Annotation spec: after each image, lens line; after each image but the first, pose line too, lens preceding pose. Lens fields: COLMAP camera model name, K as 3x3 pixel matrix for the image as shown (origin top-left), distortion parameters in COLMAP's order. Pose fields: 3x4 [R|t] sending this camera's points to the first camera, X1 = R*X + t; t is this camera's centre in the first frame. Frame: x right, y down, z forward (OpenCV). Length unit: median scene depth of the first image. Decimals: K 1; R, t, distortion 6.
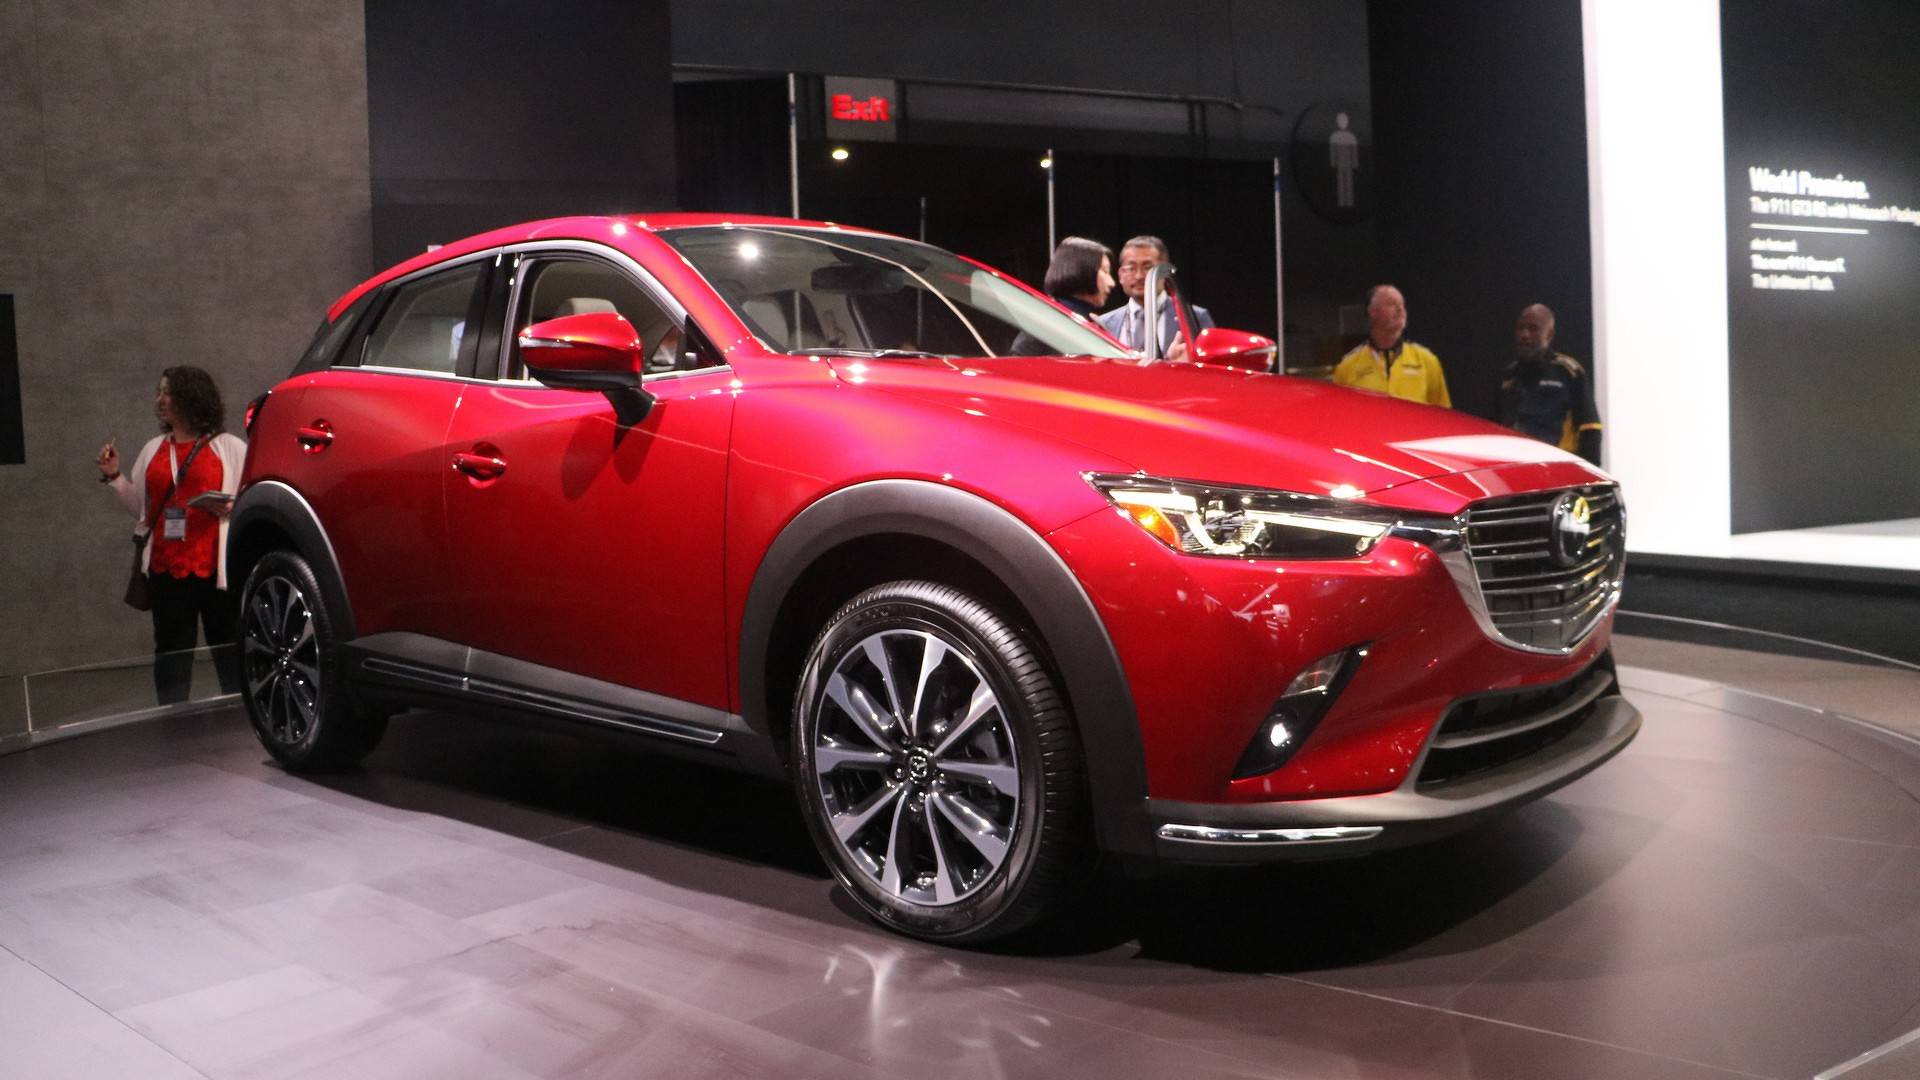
lens RADIAL K [[1662.7, 0, 960.0], [0, 1662.7, 540.0], [0, 0, 1]] dist [-0.207777, 0.231699]
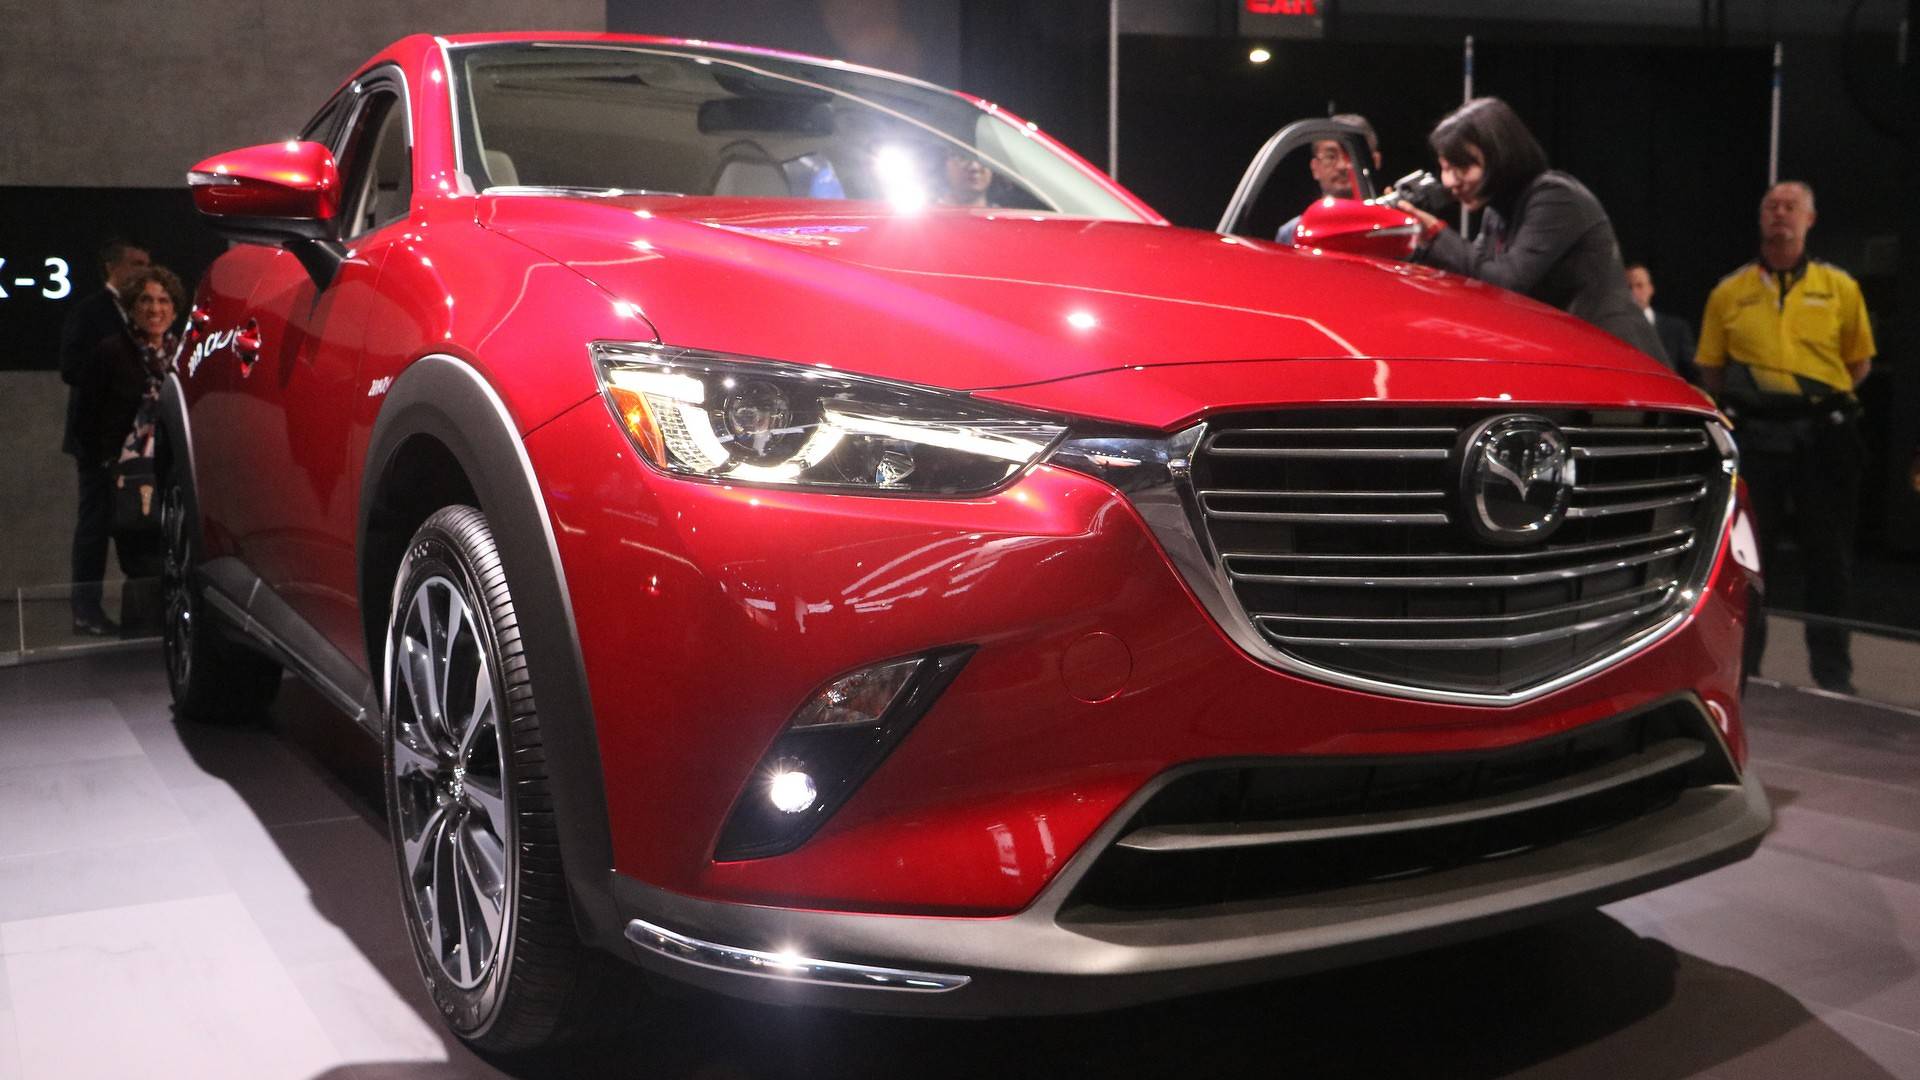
lens RADIAL K [[1835.2, 0, 960.0], [0, 1835.2, 540.0], [0, 0, 1]] dist [-0.145719, 0.201027]
pose [[0.954016, 0.059738, -0.293743, 0.384325], [-0.055870, 0.998205, 0.021547, 0.010982], [0.294503, -0.004145, 0.955642, 0.357844]]
